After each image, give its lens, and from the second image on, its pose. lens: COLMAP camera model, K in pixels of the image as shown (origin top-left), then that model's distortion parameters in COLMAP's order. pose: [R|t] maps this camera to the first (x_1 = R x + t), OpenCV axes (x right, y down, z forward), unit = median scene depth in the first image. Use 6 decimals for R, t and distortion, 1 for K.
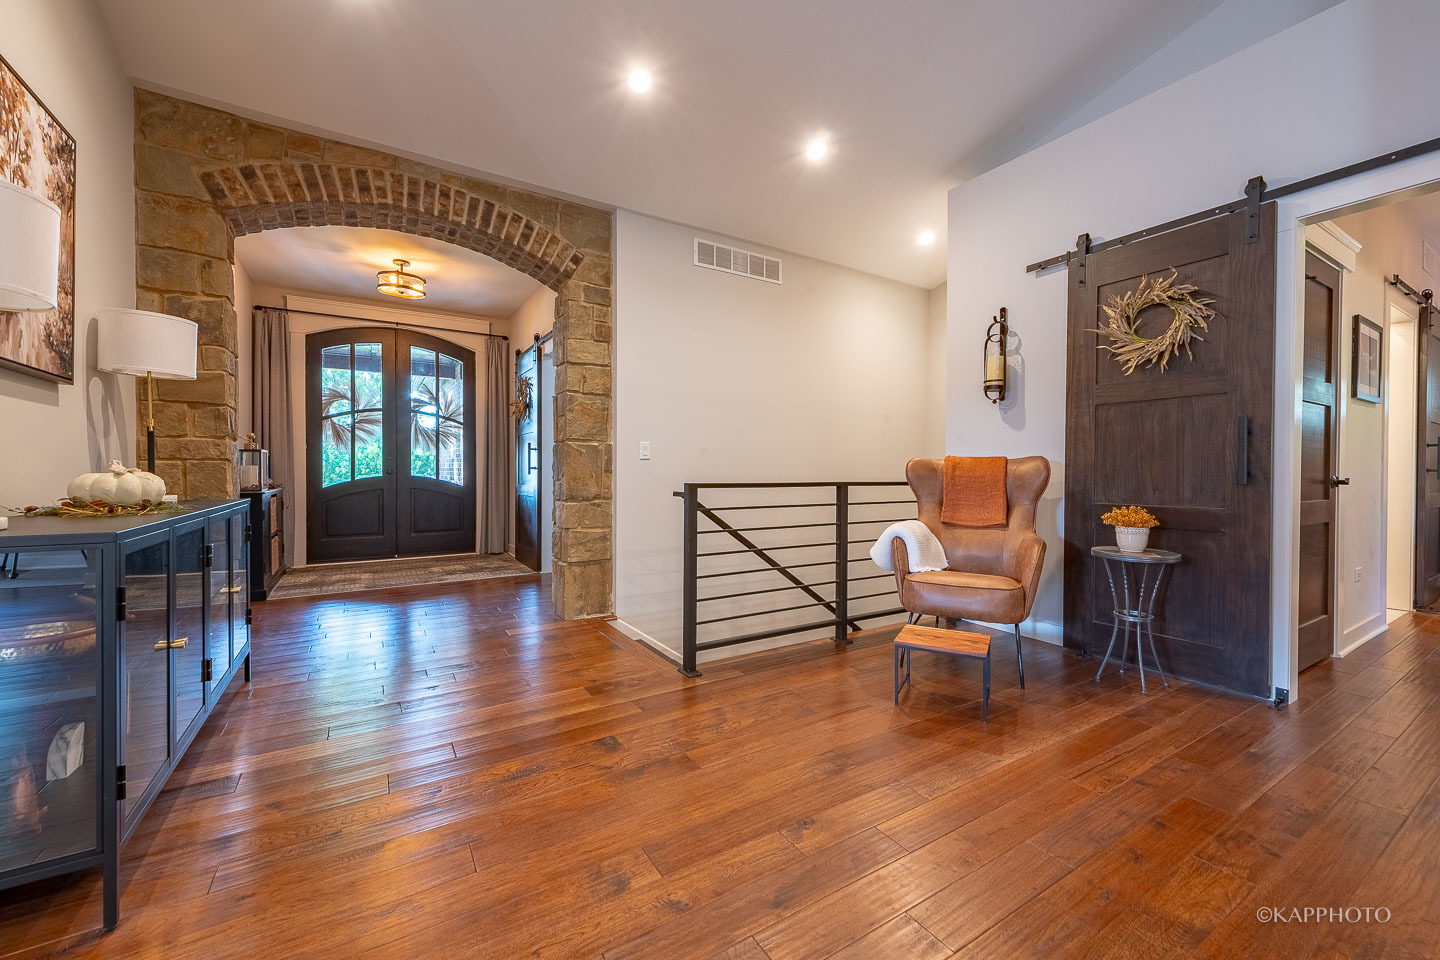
lens RADIAL K [[555.2, 0, 652.6], [0, 555.2, 478.6], [0, 0, 1]] dist [0.001452, 0.000005]
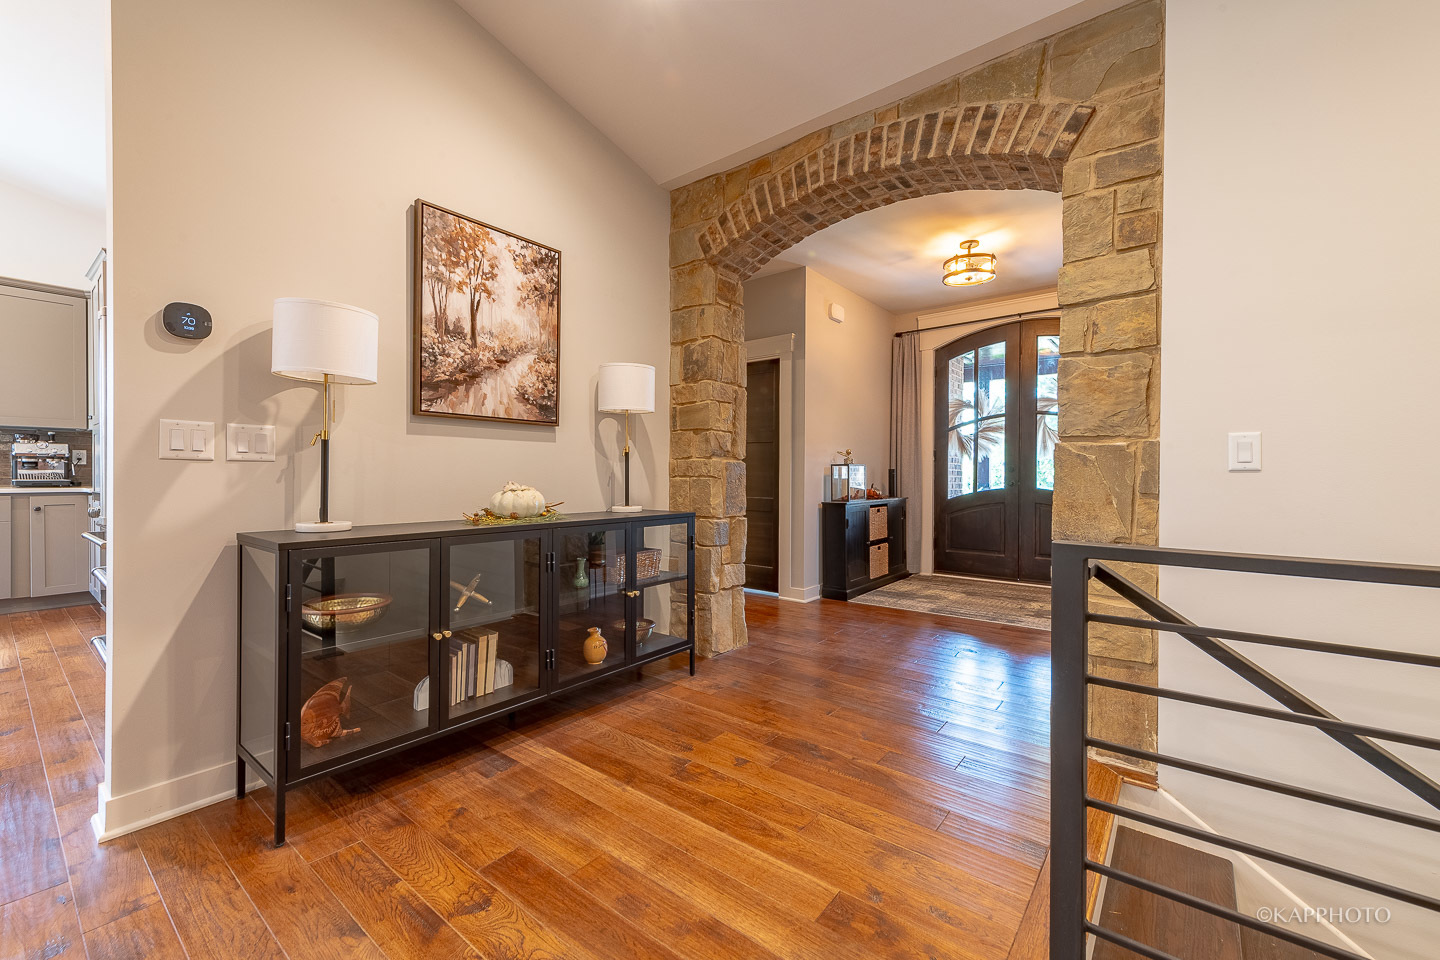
lens RADIAL K [[534.4, 0, 823.6], [0, 534.4, 477.6], [0, 0, 1]] dist [0.011742, 0.000008]
pose [[0.445227, 0.004945, -0.895404, 0.293883], [-0.014025, 0.999901, -0.001452, -0.029585], [0.895308, 0.013204, 0.445252, 0.632508]]
